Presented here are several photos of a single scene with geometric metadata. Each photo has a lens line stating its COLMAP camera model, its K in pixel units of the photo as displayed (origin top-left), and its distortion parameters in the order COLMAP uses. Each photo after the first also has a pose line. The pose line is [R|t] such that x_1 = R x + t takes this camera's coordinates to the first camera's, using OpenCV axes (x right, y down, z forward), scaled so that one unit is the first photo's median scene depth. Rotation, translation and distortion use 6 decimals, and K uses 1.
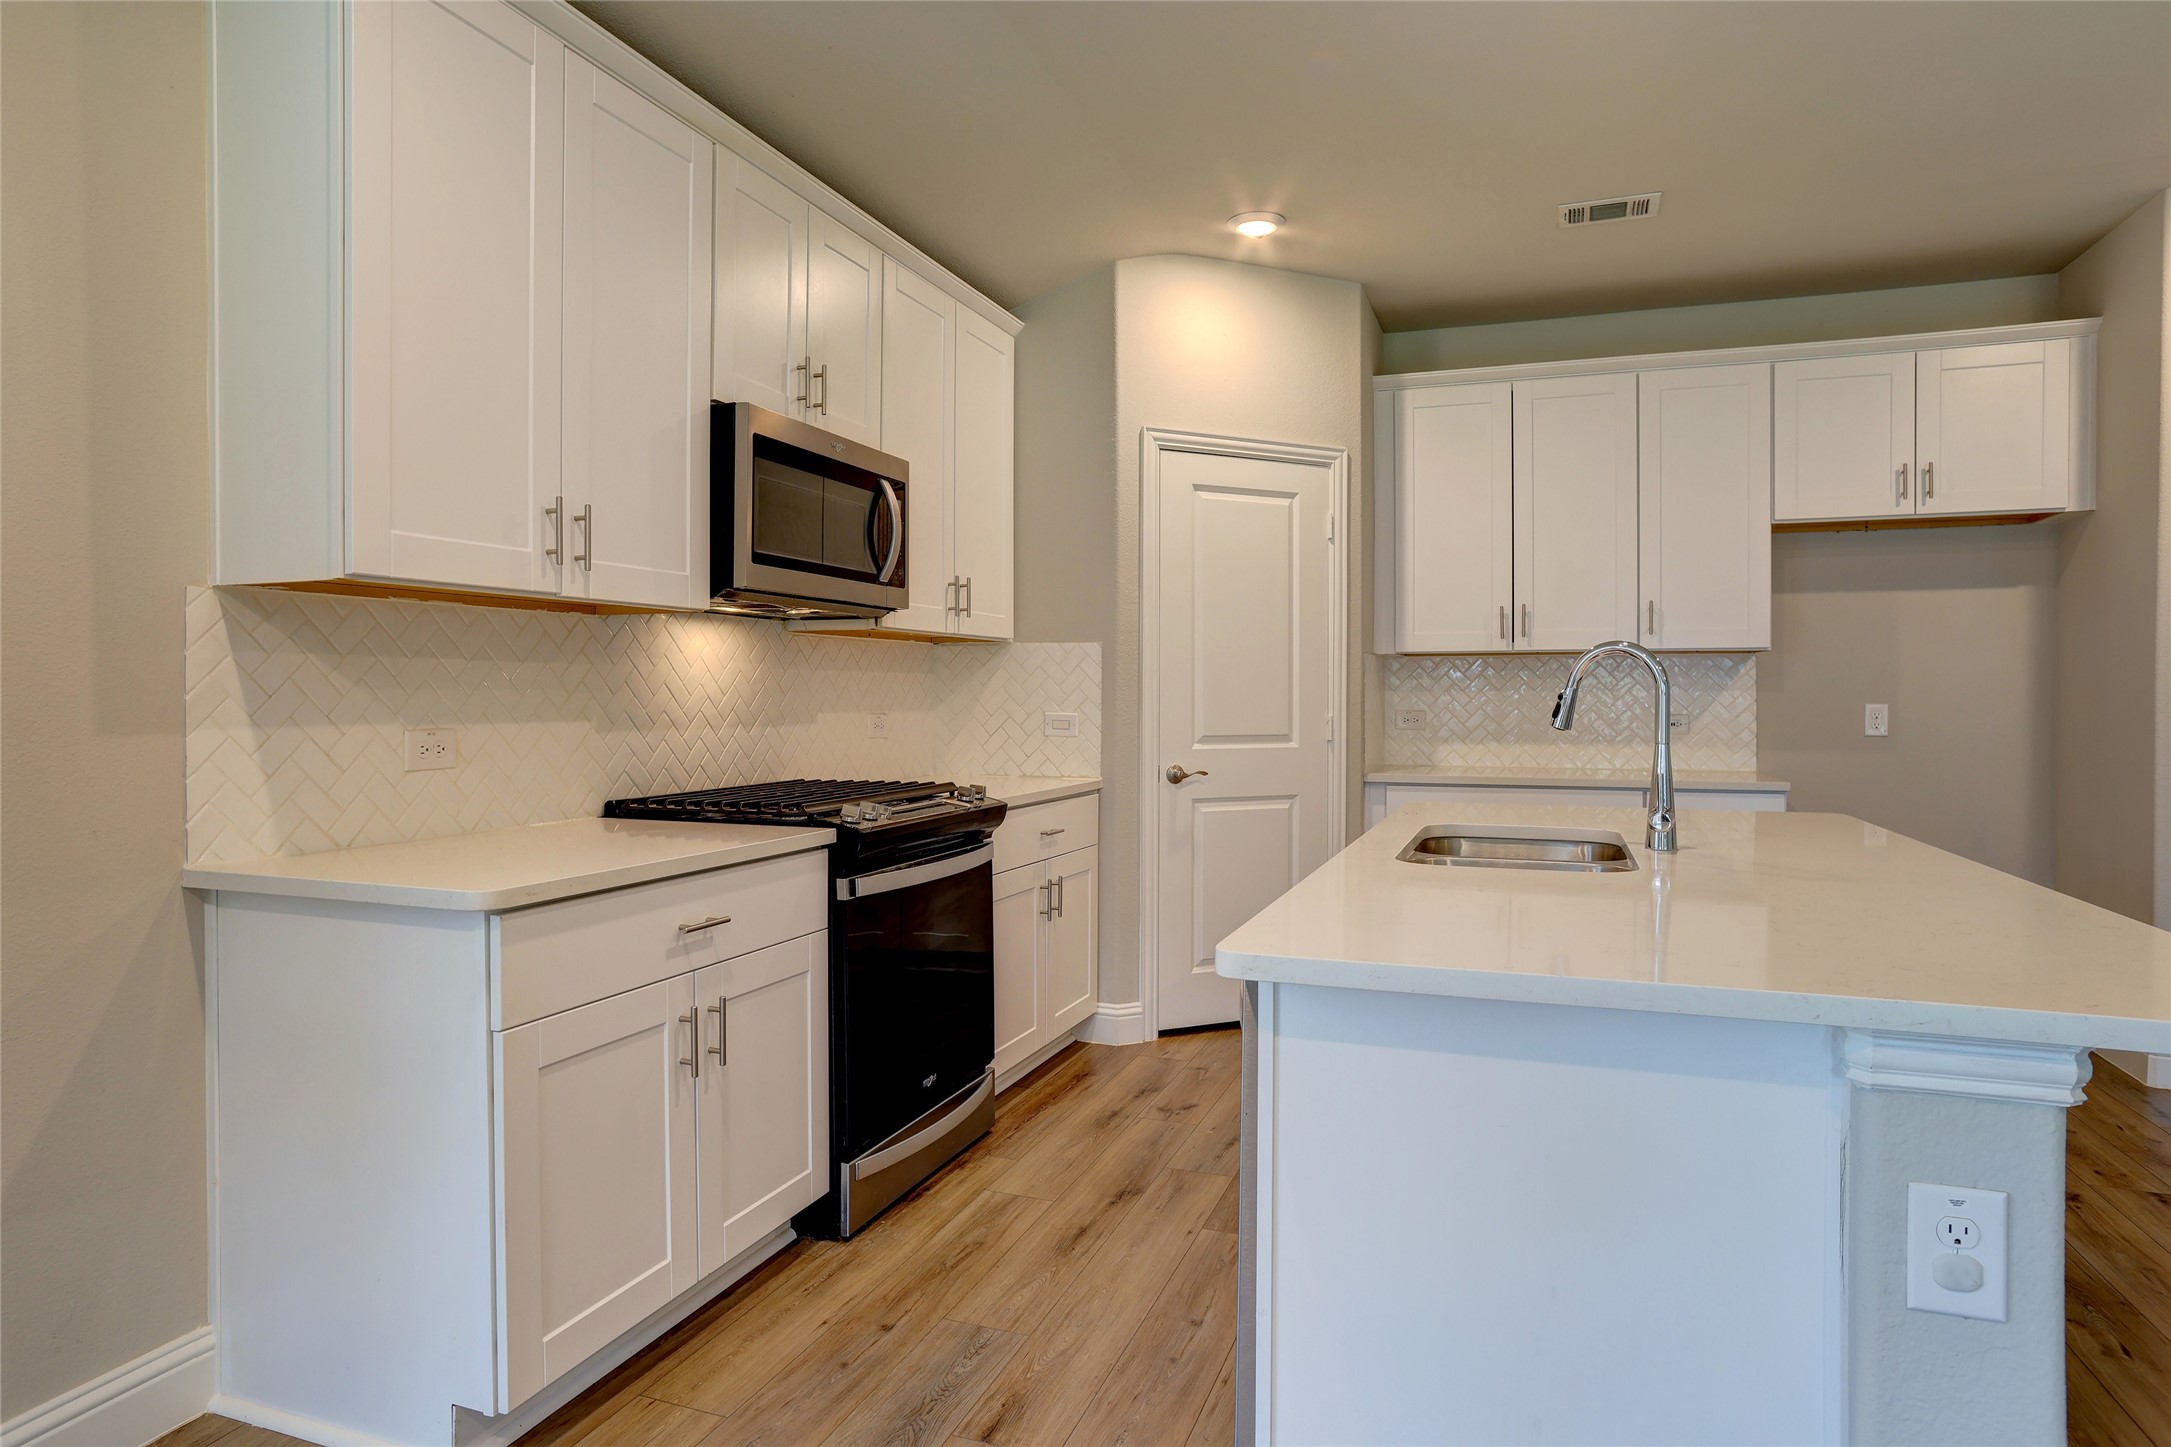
lens RADIAL K [[1215.8, 0, 1059.8], [0, 1215.8, 715.2], [0, 0, 1]] dist [-0.084492, 0.046752]
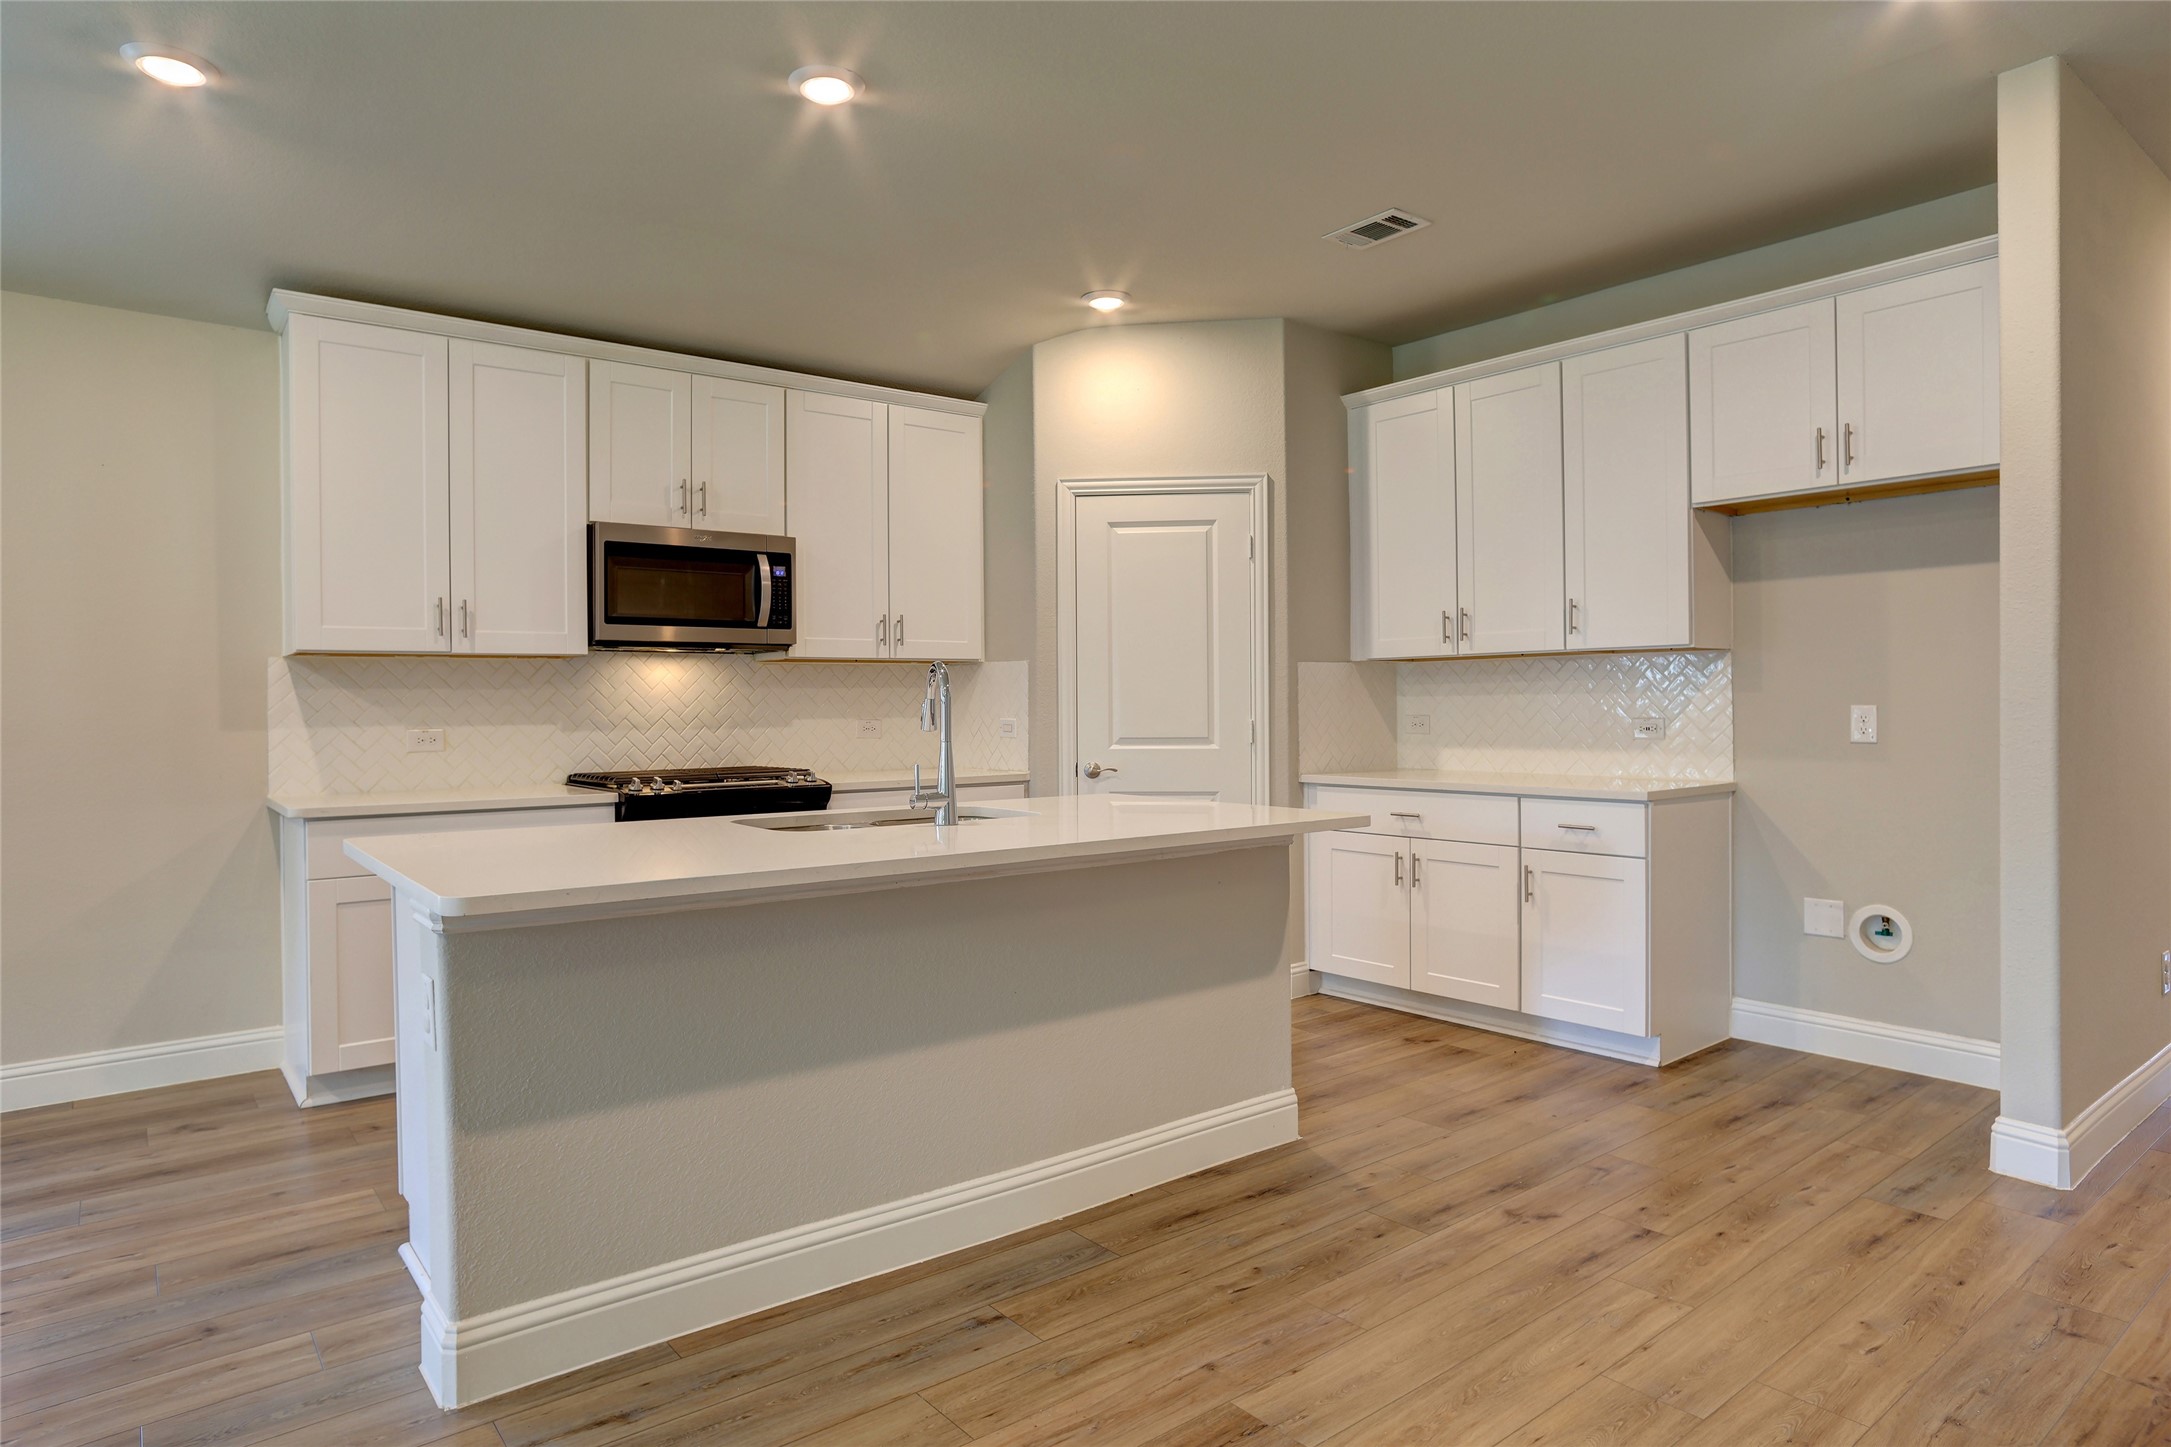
lens RADIAL K [[1244.1, 0, 1074.2], [0, 1244.1, 712.9], [0, 0, 1]] dist [-0.070915, 0.052312]
pose [[0.863626, -0.005276, -0.504105, 0.805645], [0.001806, 0.999971, -0.007371, 0.001963], [0.504129, 0.005455, 0.863611, -0.058580]]
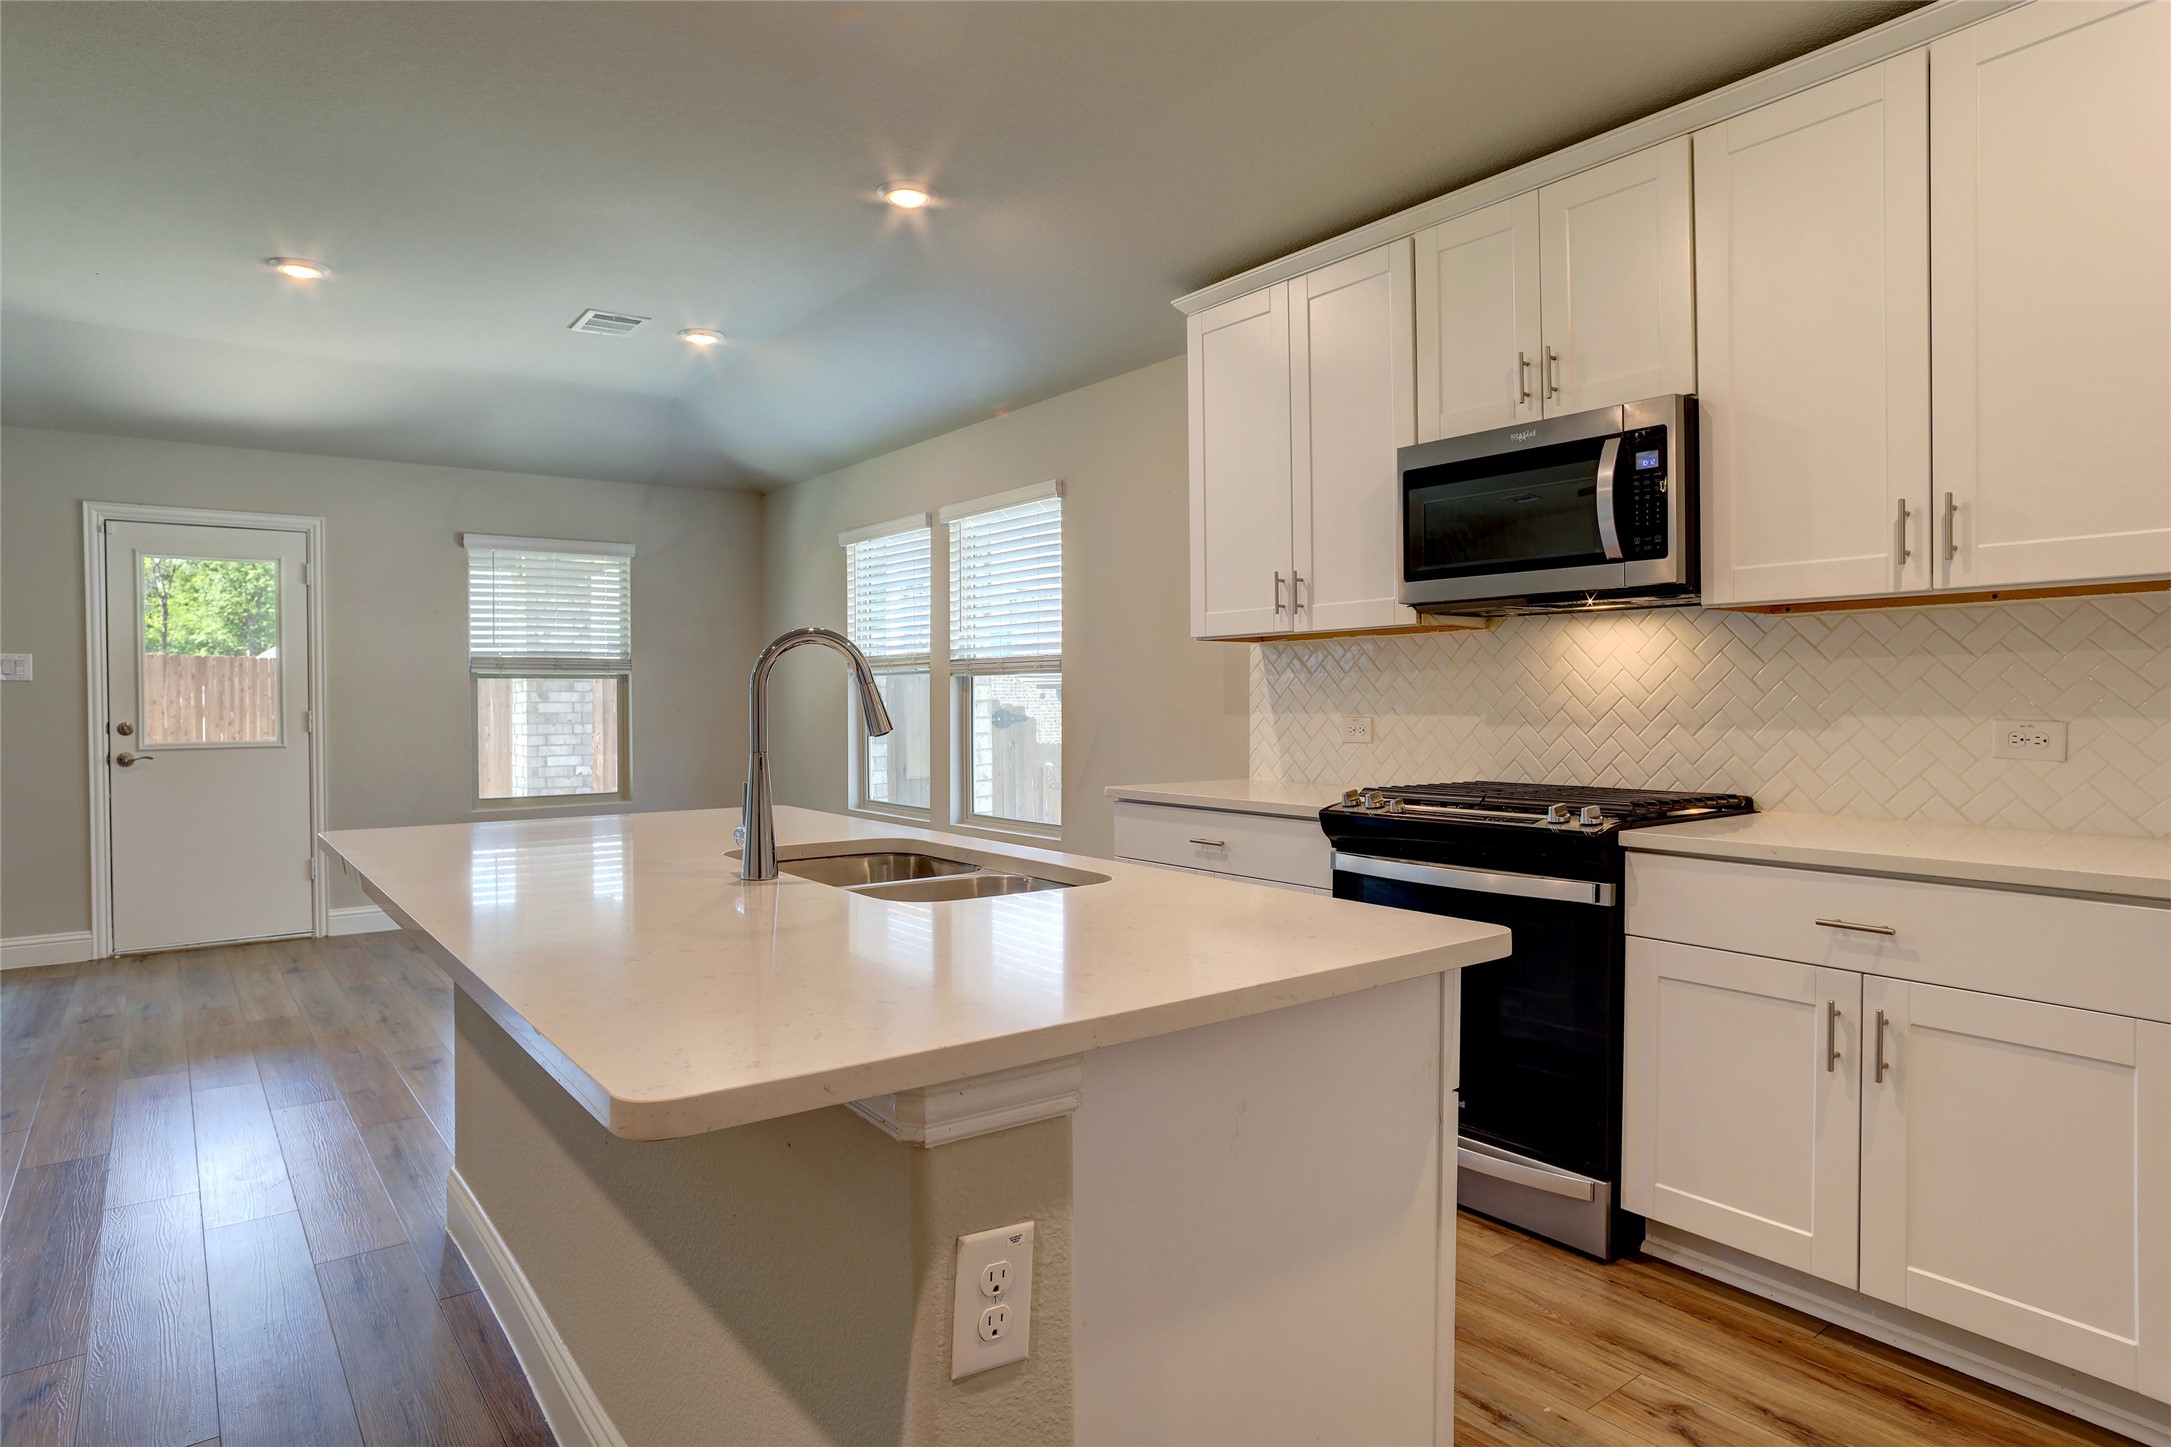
lens RADIAL K [[1244.1, 0, 1074.2], [0, 1244.1, 712.9], [0, 0, 1]] dist [-0.070915, 0.052312]
pose [[-0.526337, 0.010603, -0.850210, 0.703371], [-0.008930, 0.999798, 0.017997, -0.013345], [0.850229, 0.017065, -0.526136, 1.015697]]
